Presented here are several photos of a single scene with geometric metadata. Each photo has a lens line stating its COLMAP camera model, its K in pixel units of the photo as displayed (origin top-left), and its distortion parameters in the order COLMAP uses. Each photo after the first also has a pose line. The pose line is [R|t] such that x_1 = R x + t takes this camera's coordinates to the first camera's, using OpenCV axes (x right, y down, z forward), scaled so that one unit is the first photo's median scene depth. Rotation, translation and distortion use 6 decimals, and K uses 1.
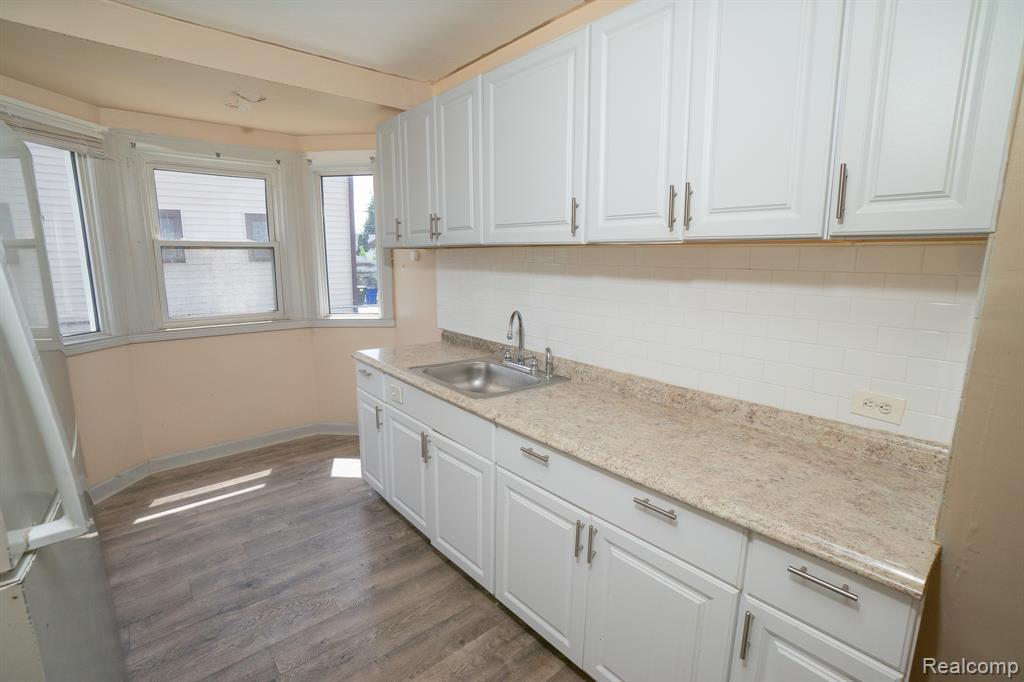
lens RADIAL K [[454.7, 0, 512.0], [0, 454.7, 341.0], [0, 0, 1]] dist [-0.057857, 0.023277]
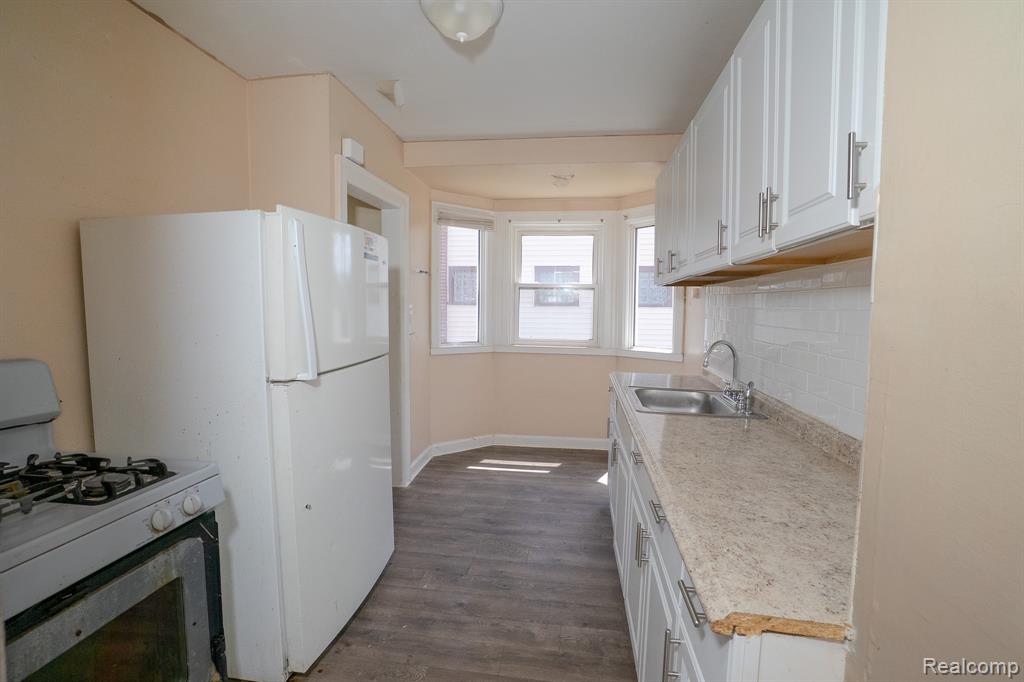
lens RADIAL K [[447.6, 0, 512.0], [0, 447.6, 341.0], [0, 0, 1]] dist [-0.051604, 0.021948]
pose [[0.679794, 0.062566, -0.730730, 0.409609], [-0.140890, 0.988938, -0.046395, 0.044289], [0.719744, 0.134491, 0.681088, 0.023789]]
